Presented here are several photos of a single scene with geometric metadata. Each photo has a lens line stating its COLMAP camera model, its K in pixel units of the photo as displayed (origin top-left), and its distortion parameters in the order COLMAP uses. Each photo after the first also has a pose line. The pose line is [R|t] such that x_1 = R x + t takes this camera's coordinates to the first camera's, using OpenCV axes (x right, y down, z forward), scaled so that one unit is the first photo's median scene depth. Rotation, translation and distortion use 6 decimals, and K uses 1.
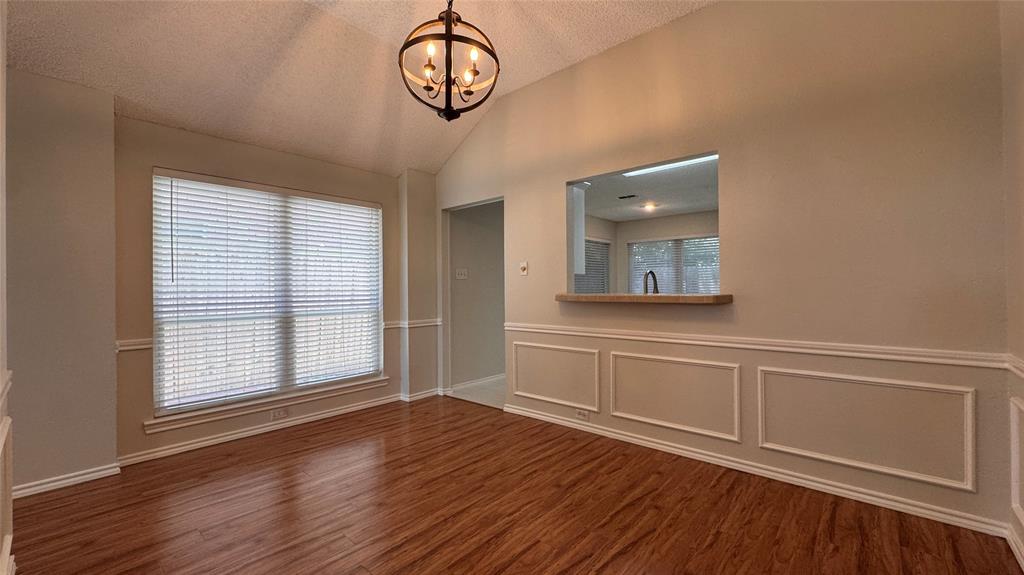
lens RADIAL K [[402.9, 0, 507.4], [0, 402.9, 289.3], [0, 0, 1]] dist [-0.000667, -0.000006]
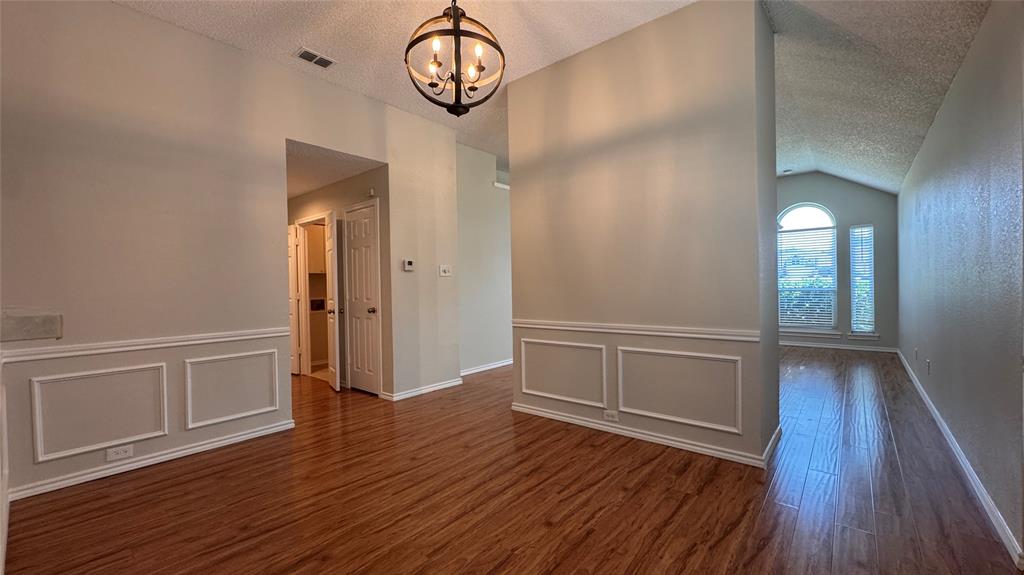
lens RADIAL K [[414.9, 0, 509.3], [0, 414.9, 291.4], [0, 0, 1]] dist [0.000189, 0.000006]
pose [[-0.999245, 0.029788, -0.024951, -0.160270], [0.029753, 0.999556, 0.001768, 0.012575], [0.024993, 0.001025, -0.999687, 1.400668]]
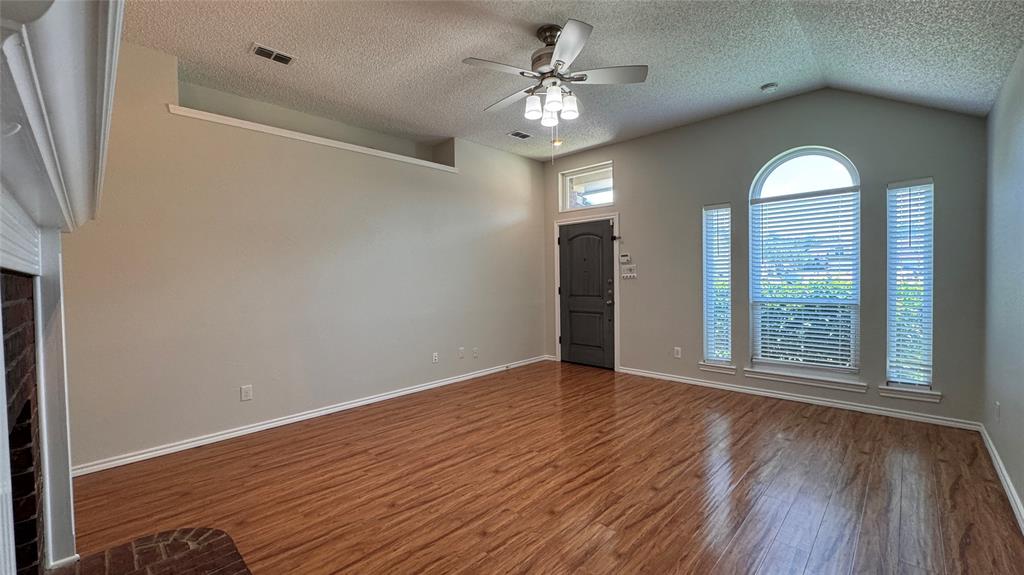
lens RADIAL K [[410.0, 0, 512.0], [0, 410.0, 287.5], [0, 0, 1]] dist [-0.002310, -0.000247]
pose [[-0.998506, 0.027481, 0.047223, -1.031914], [0.027970, 0.999562, 0.009718, -0.027260], [-0.046935, 0.011024, -0.998837, 0.443363]]
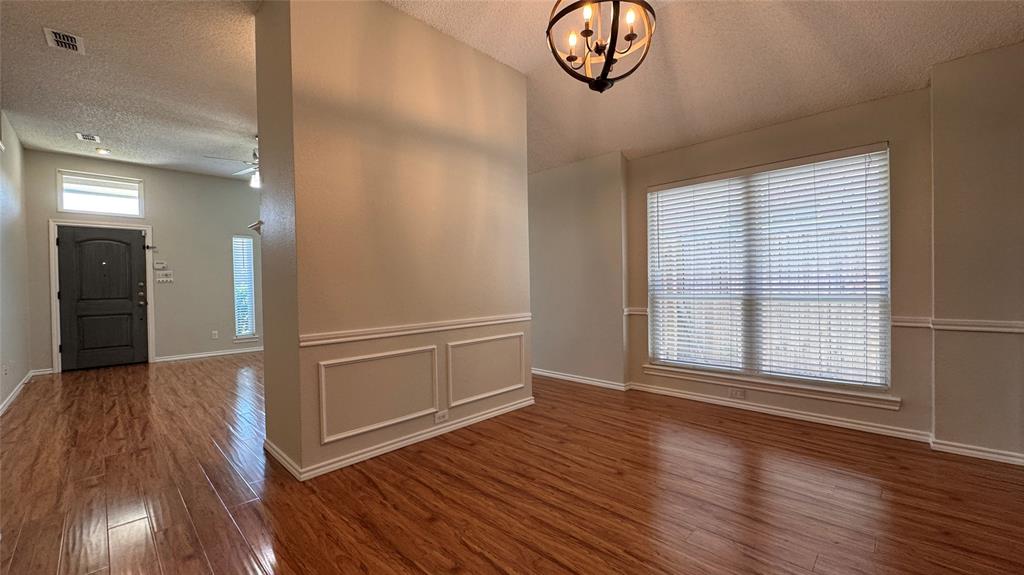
lens RADIAL K [[410.0, 0, 512.0], [0, 410.0, 287.5], [0, 0, 1]] dist [-0.002310, -0.000247]
pose [[-0.050685, 0.026380, -0.998366, 0.579774], [0.031174, 0.999206, 0.024820, -0.003715], [0.998228, -0.029865, -0.051467, 0.571938]]
